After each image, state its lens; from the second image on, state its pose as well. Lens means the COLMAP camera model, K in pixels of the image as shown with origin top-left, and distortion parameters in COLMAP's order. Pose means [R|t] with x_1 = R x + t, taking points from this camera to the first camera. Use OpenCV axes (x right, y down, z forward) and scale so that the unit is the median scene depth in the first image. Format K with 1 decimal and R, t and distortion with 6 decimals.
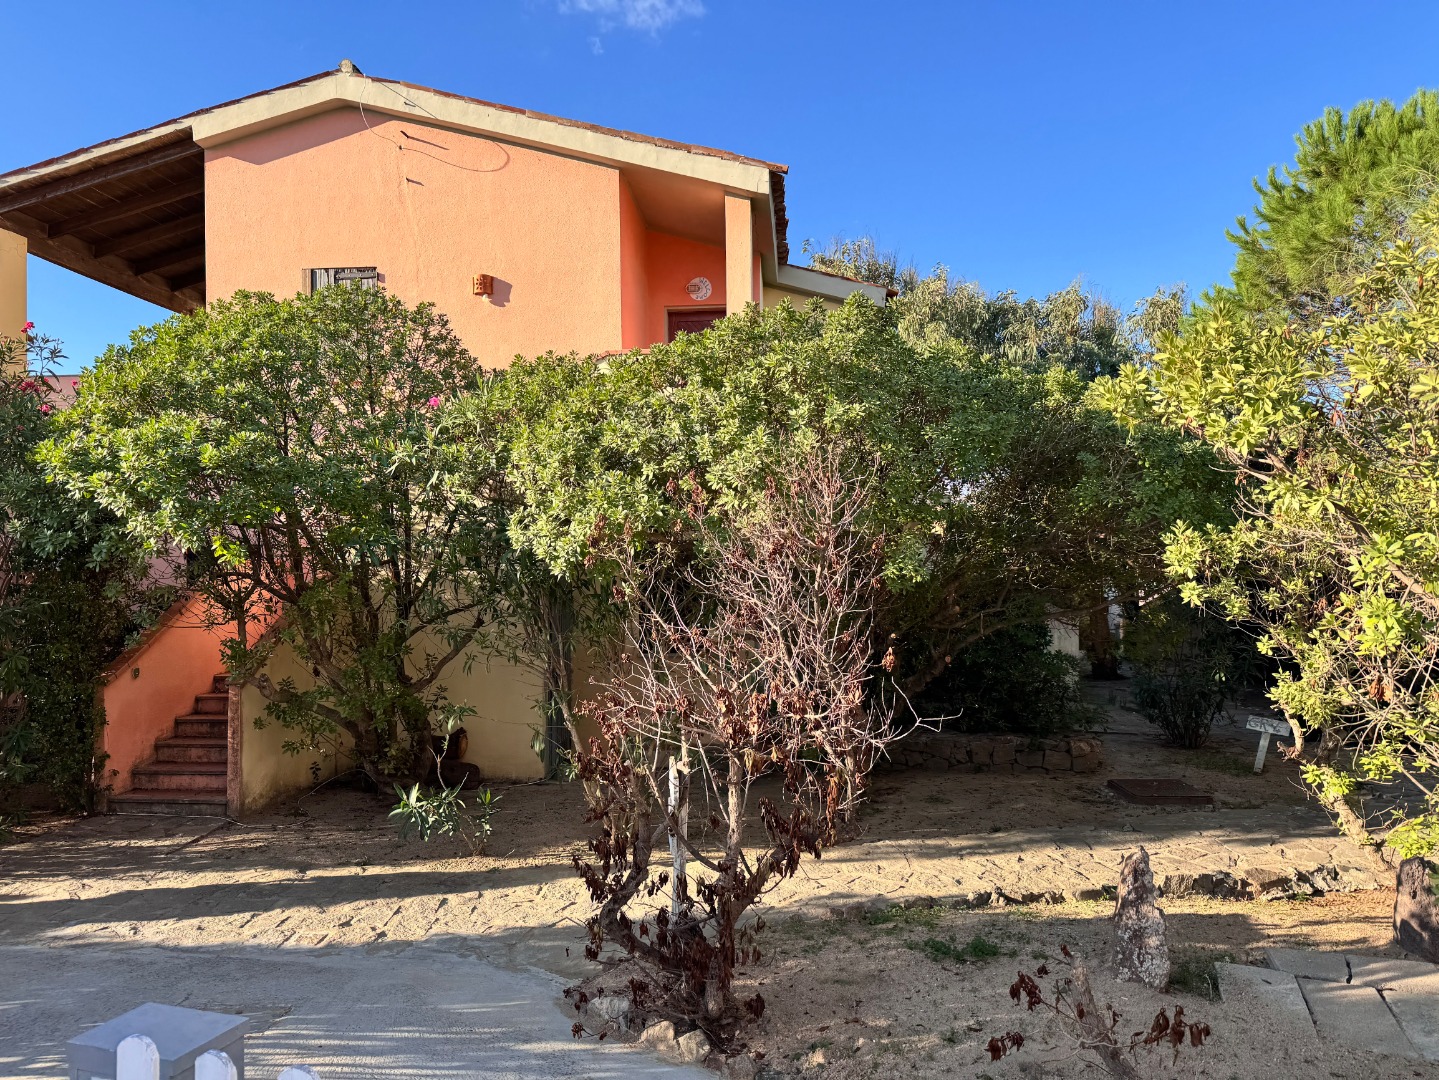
lens RADIAL K [[1016.8, 0, 720.8], [0, 1016.8, 542.9], [0, 0, 1]] dist [0.003913, -0.007788]
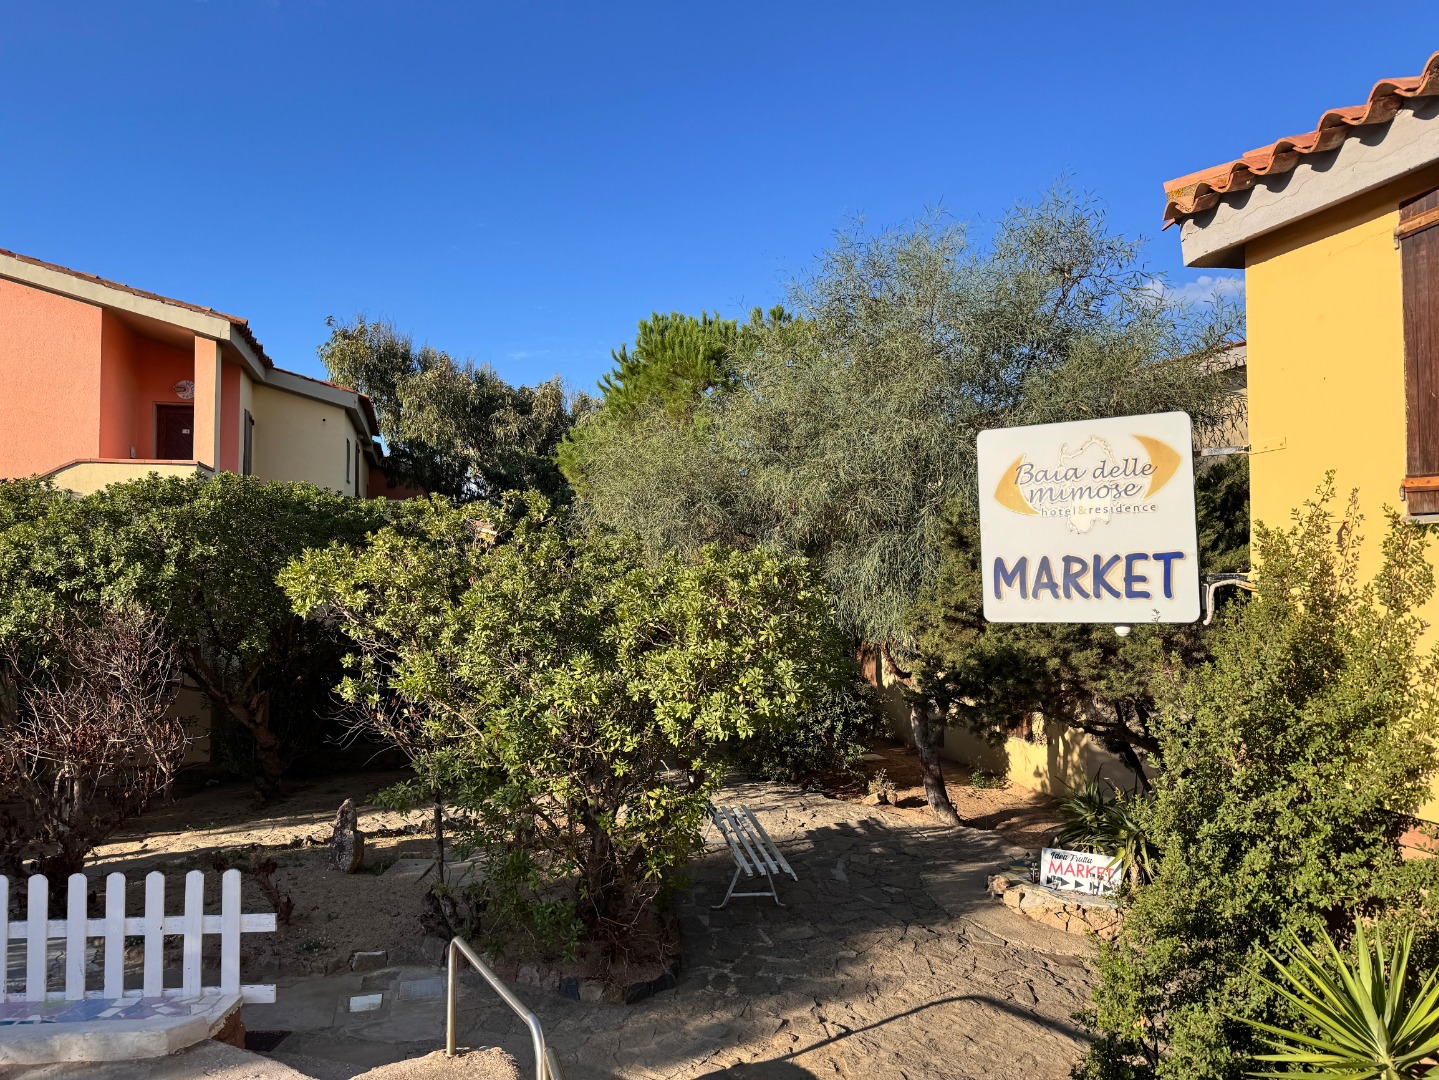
lens RADIAL K [[1016.8, 0, 718.3], [0, 1016.8, 540.8], [0, 0, 1]] dist [0.003913, -0.007788]
pose [[0.929375, 0.030641, 0.367864, 0.277576], [-0.025893, 0.999506, -0.017836, -0.131044], [-0.368229, 0.007051, 0.929708, -0.809681]]
